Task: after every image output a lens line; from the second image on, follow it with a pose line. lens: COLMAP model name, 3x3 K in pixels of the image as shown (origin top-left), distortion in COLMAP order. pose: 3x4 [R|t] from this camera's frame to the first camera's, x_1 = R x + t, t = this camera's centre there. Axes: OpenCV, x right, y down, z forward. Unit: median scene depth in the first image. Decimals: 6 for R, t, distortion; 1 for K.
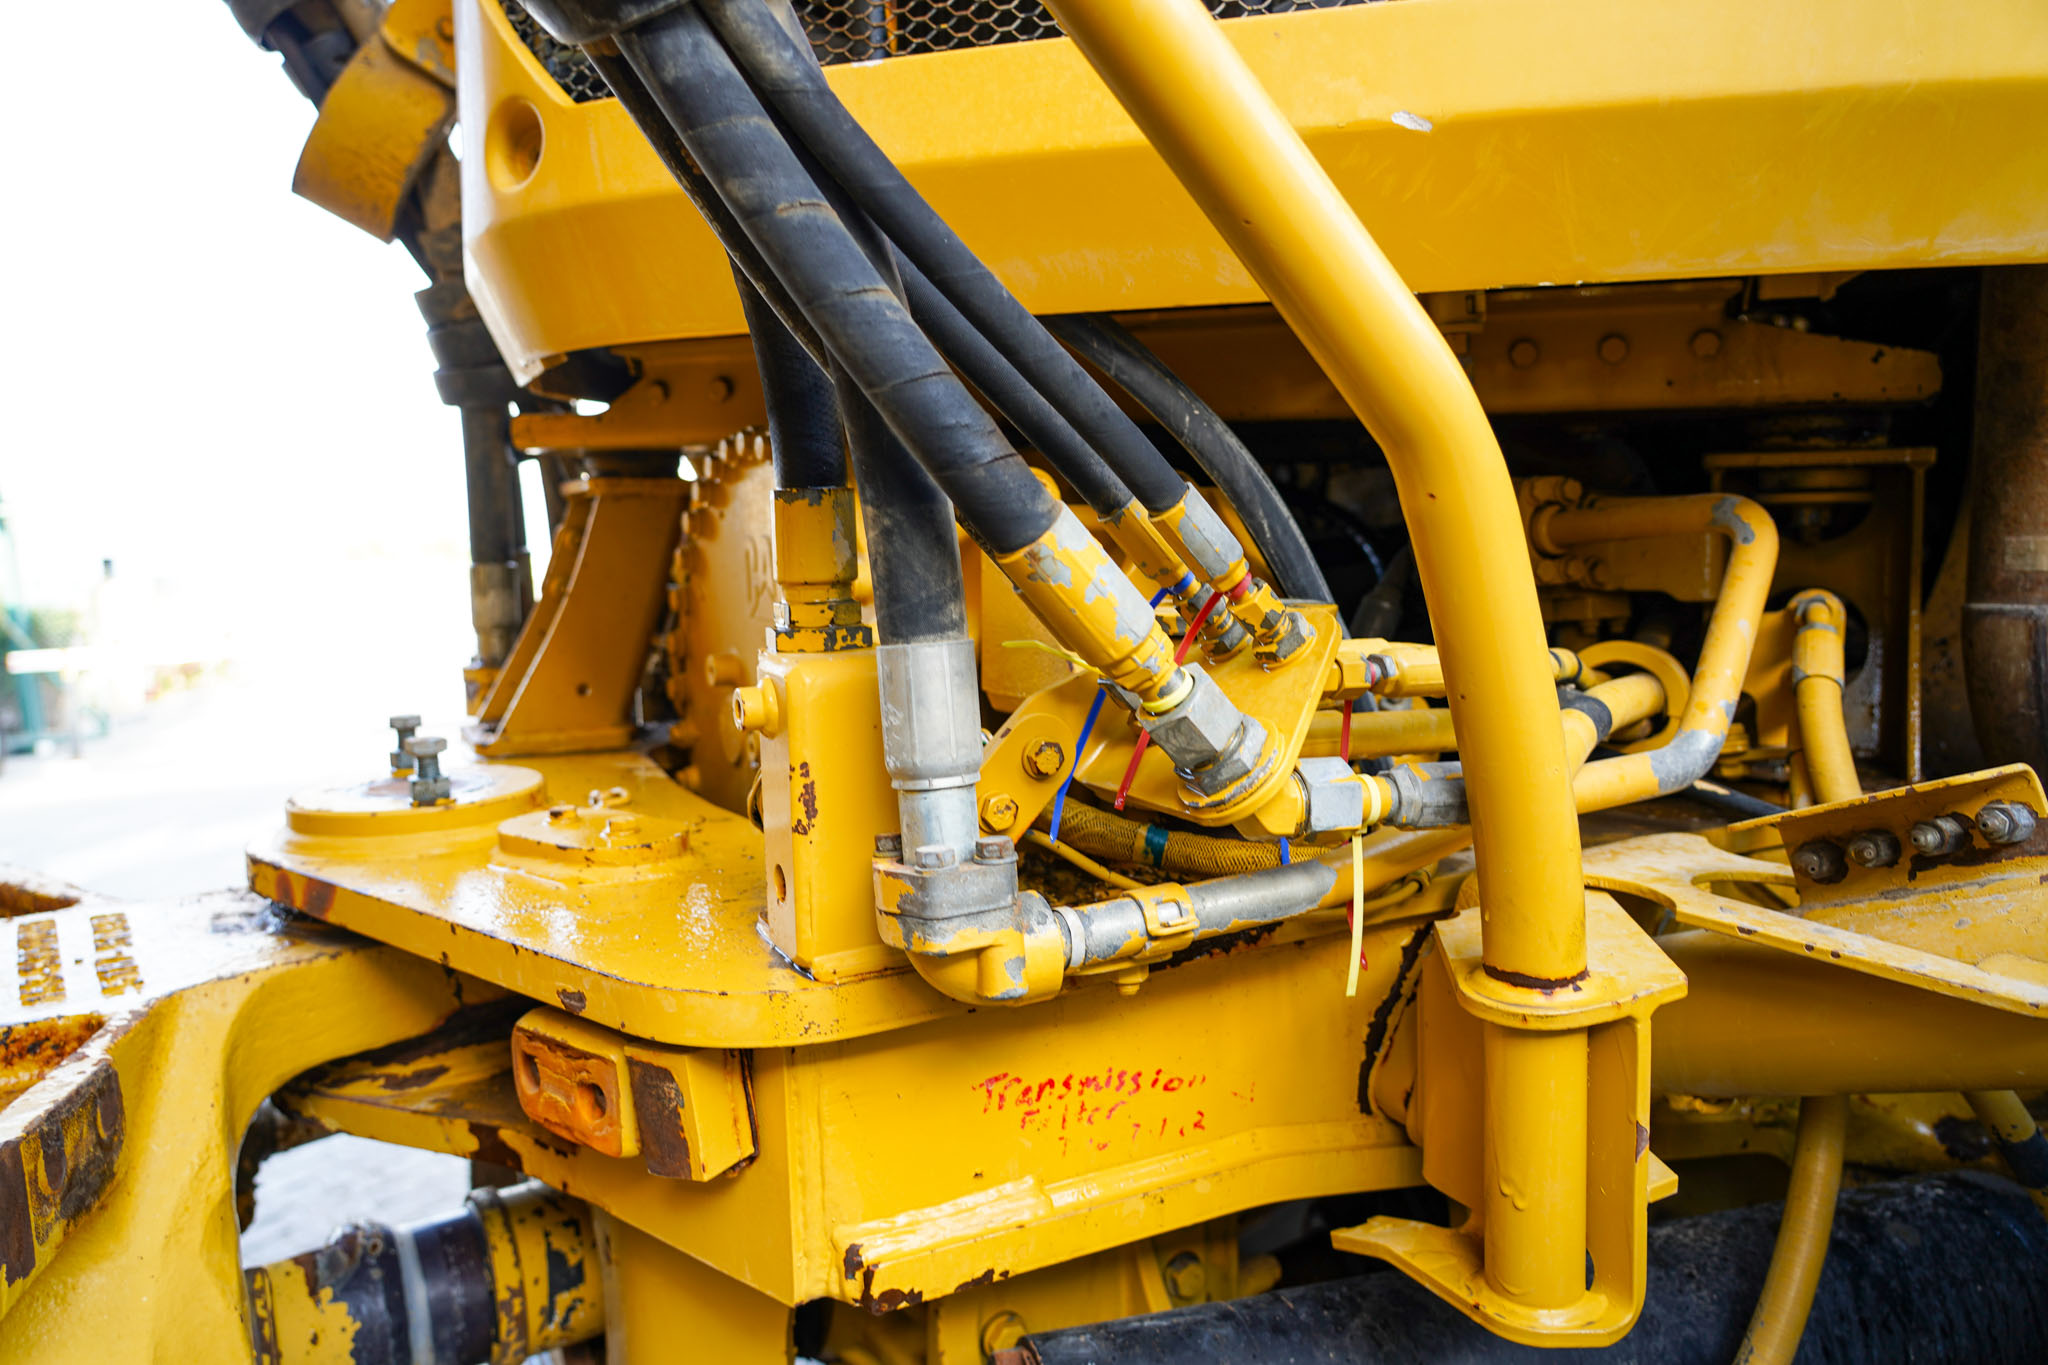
lens RADIAL K [[1380.1, 0, 1024.4], [0, 1380.1, 671.7], [0, 0, 1]] dist [-0.028935, 0.013874]
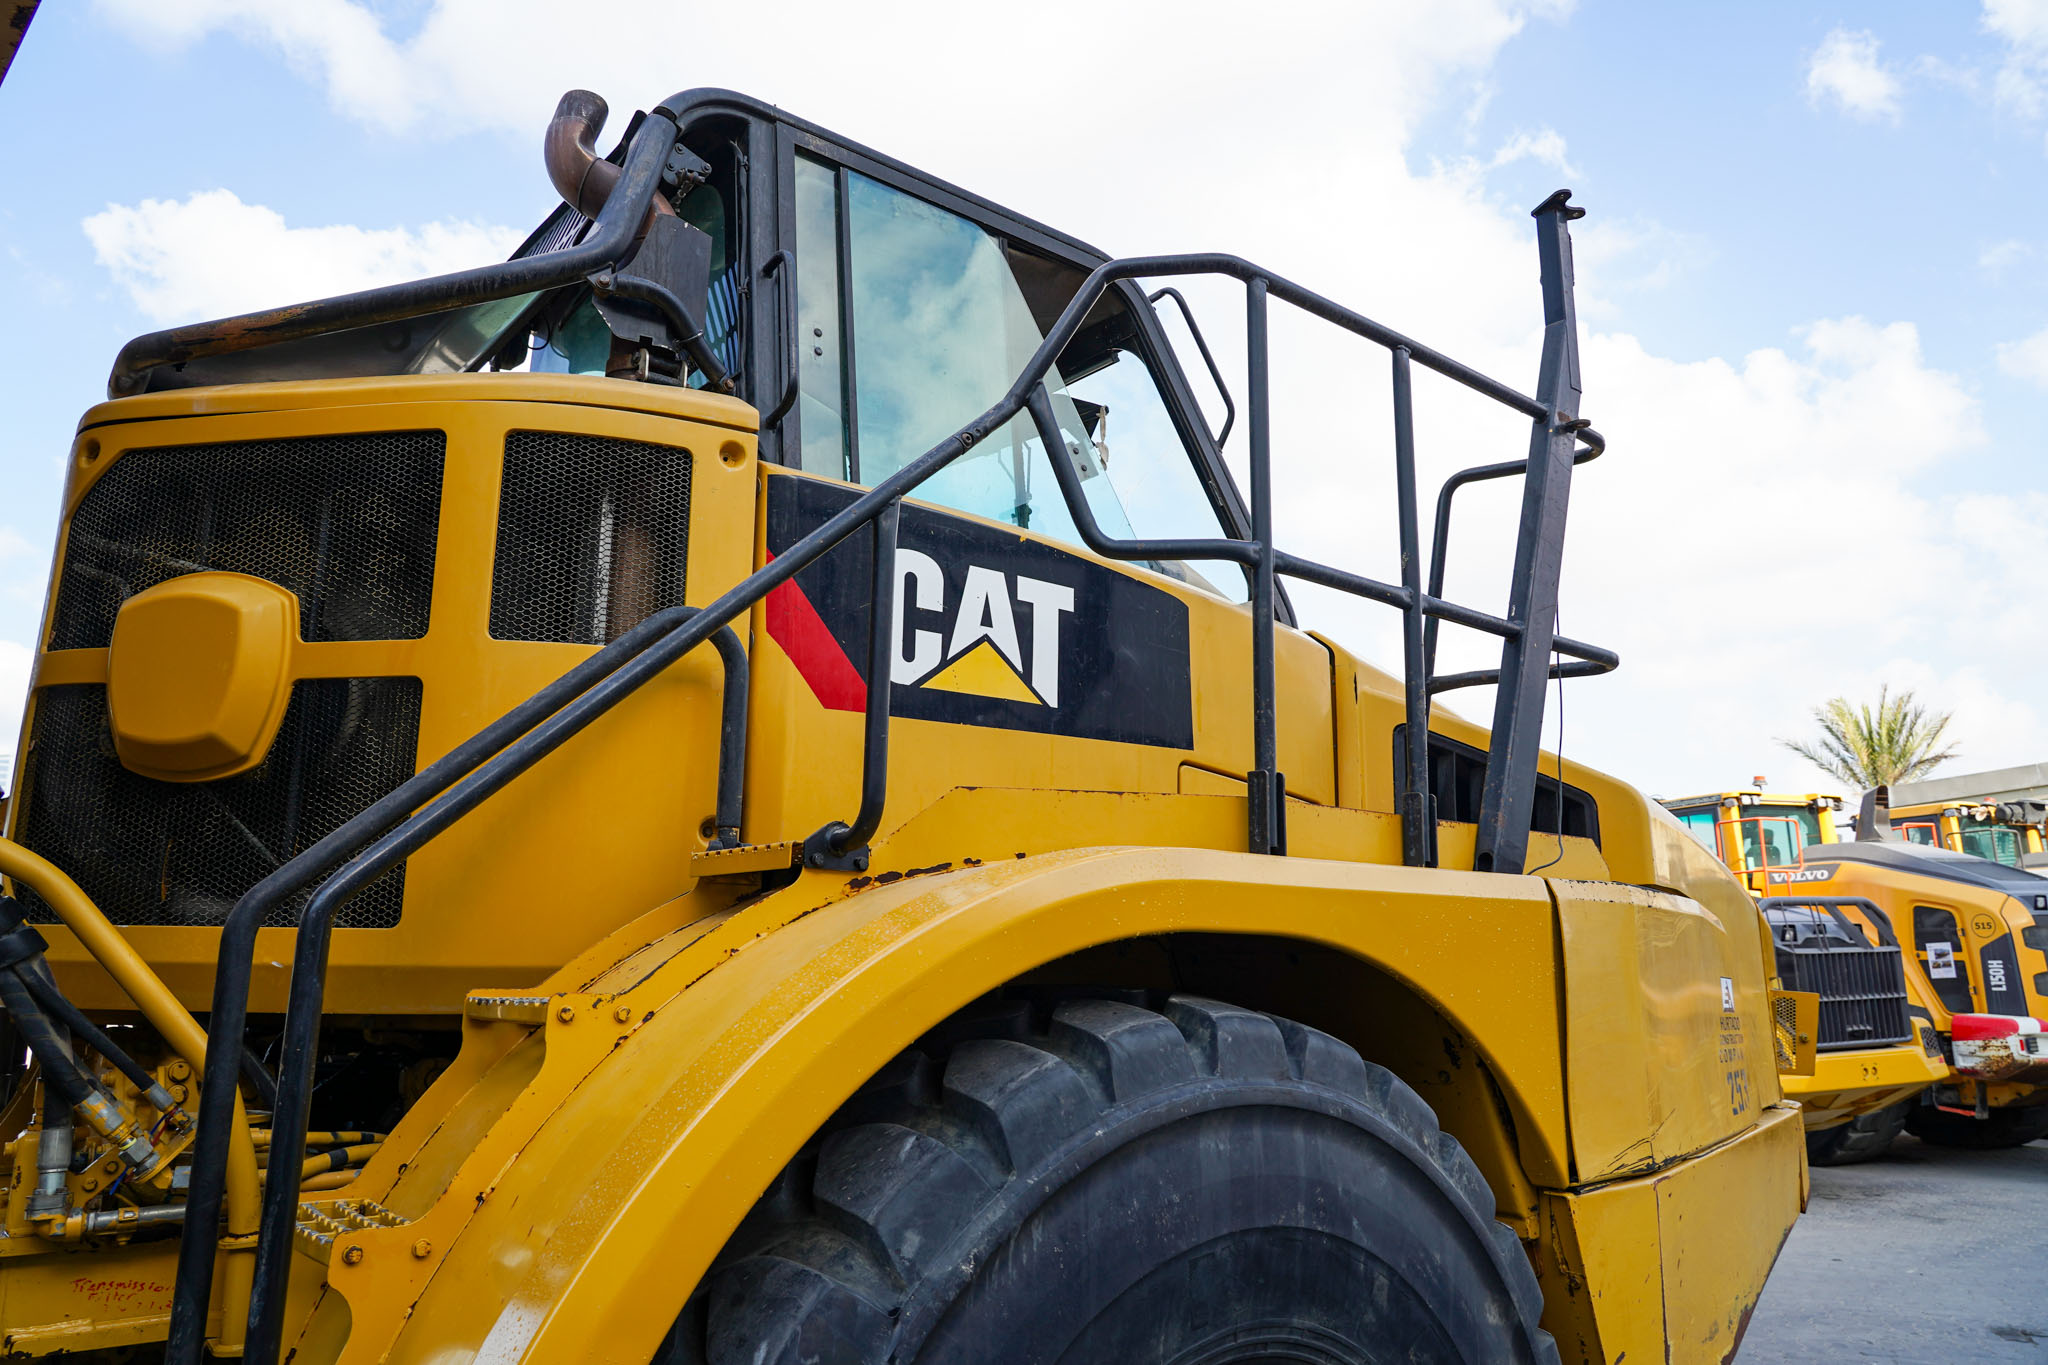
lens RADIAL K [[1380.1, 0, 1023.5], [0, 1380.1, 665.2], [0, 0, 1]] dist [-0.028935, 0.013874]
pose [[0.984489, 0.063338, 0.163615, 1.407563], [-0.007096, 0.946175, -0.323579, -0.027752], [-0.175303, 0.317399, 0.931948, -2.512357]]
